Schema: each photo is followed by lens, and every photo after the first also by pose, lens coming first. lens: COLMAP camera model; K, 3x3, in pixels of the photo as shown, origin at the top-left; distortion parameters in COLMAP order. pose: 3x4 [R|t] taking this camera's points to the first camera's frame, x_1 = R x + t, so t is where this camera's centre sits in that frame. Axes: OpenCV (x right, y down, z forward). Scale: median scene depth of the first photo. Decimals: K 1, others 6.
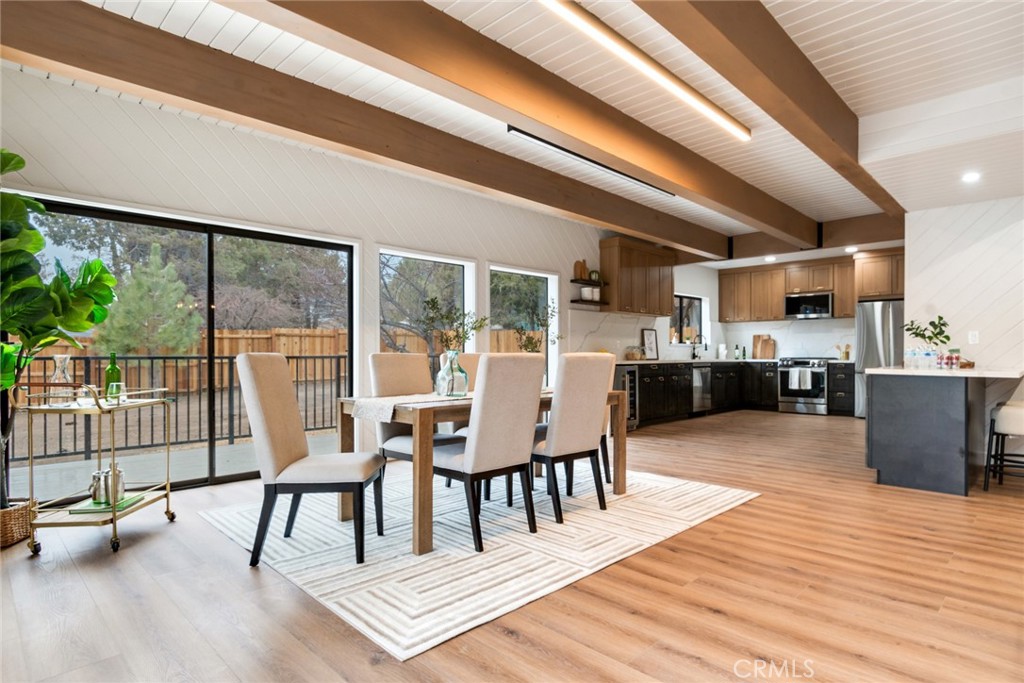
lens RADIAL K [[543.7, 0, 541.1], [0, 543.7, 354.4], [0, 0, 1]] dist [0.004143, 0.000703]
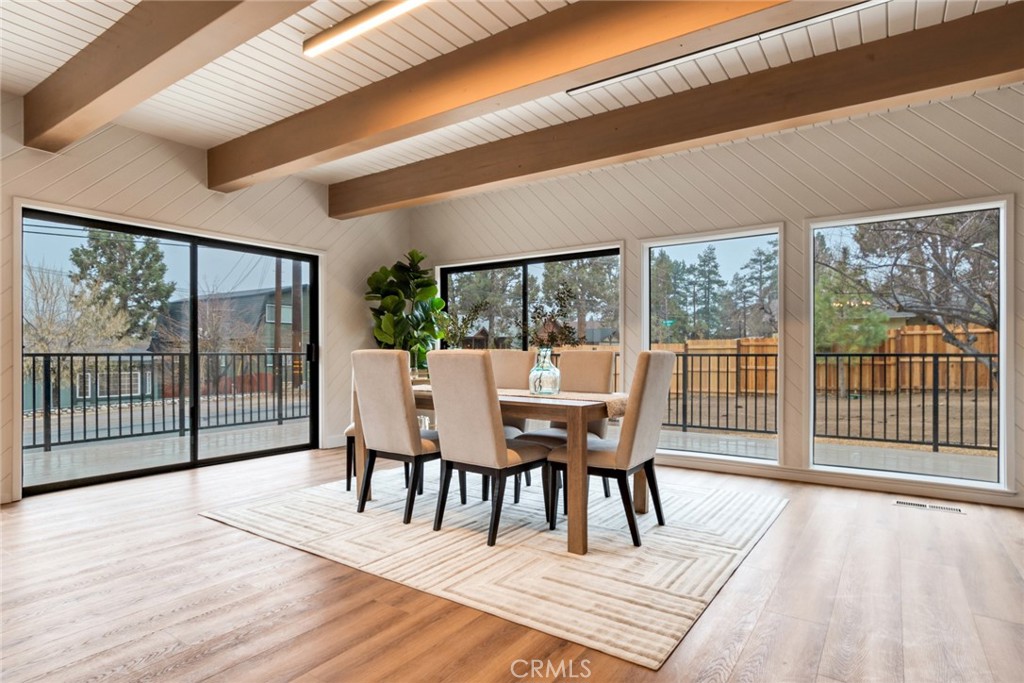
lens RADIAL K [[543.7, 0, 541.1], [0, 543.7, 354.4], [0, 0, 1]] dist [0.004143, 0.000703]
pose [[0.178478, 0.004378, -0.983934, 0.844274], [-0.000668, 0.999990, 0.004328, 0.000383], [0.983944, -0.000115, 0.178479, 0.854125]]
